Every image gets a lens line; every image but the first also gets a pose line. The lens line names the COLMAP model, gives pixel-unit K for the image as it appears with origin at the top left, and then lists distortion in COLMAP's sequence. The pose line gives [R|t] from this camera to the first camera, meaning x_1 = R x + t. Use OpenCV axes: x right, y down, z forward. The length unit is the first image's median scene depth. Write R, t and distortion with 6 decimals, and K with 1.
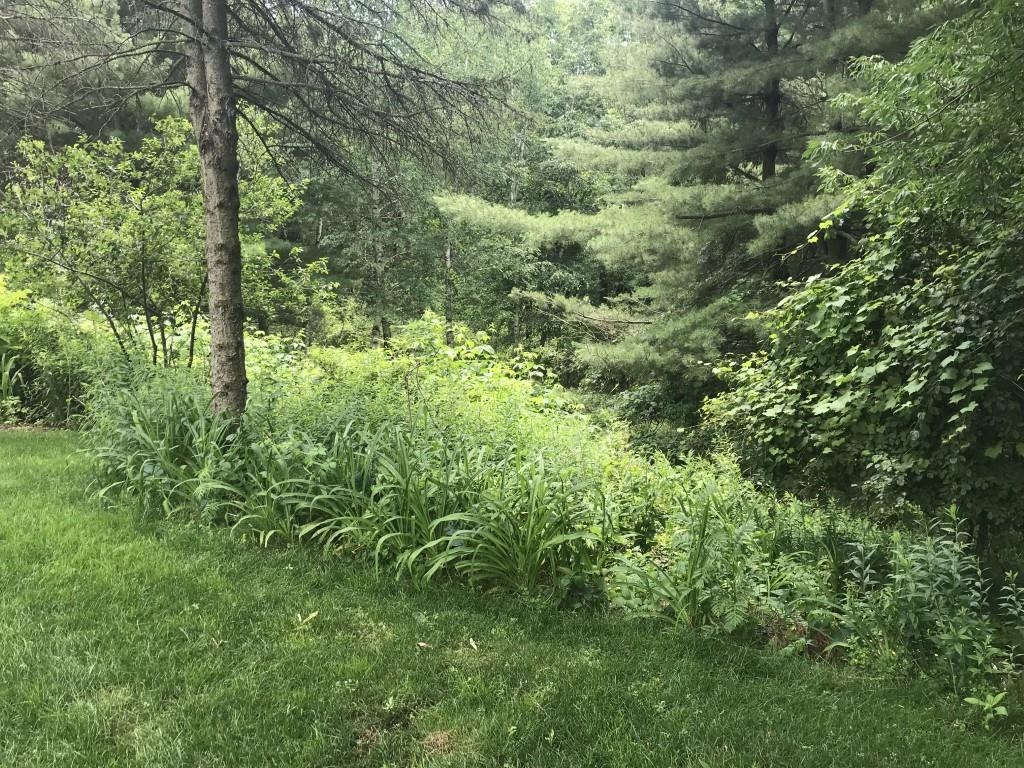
lens RADIAL K [[832.2, 0, 512.0], [0, 832.2, 384.0], [0, 0, 1]] dist [-0.005528, -0.005882]
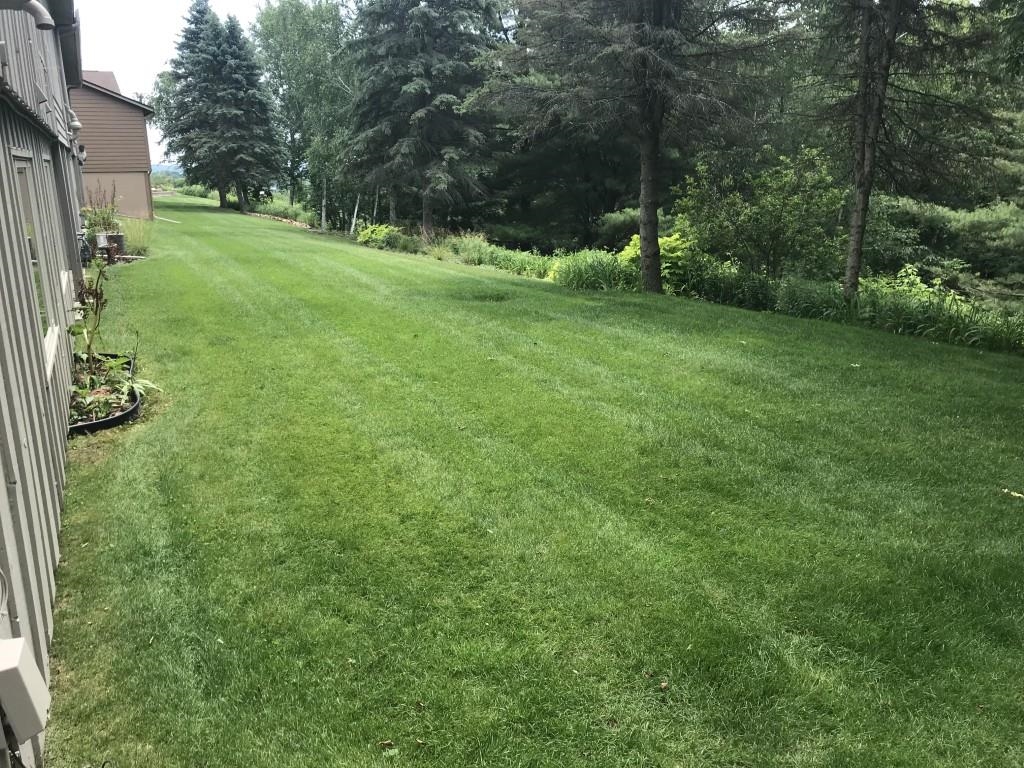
lens RADIAL K [[832.2, 0, 512.0], [0, 832.2, 384.0], [0, 0, 1]] dist [-0.005528, -0.005882]
pose [[0.930168, 0.112208, -0.349567, -0.156328], [-0.102681, 0.993662, 0.045732, 0.114157], [0.352483, -0.006644, 0.935795, -0.649873]]
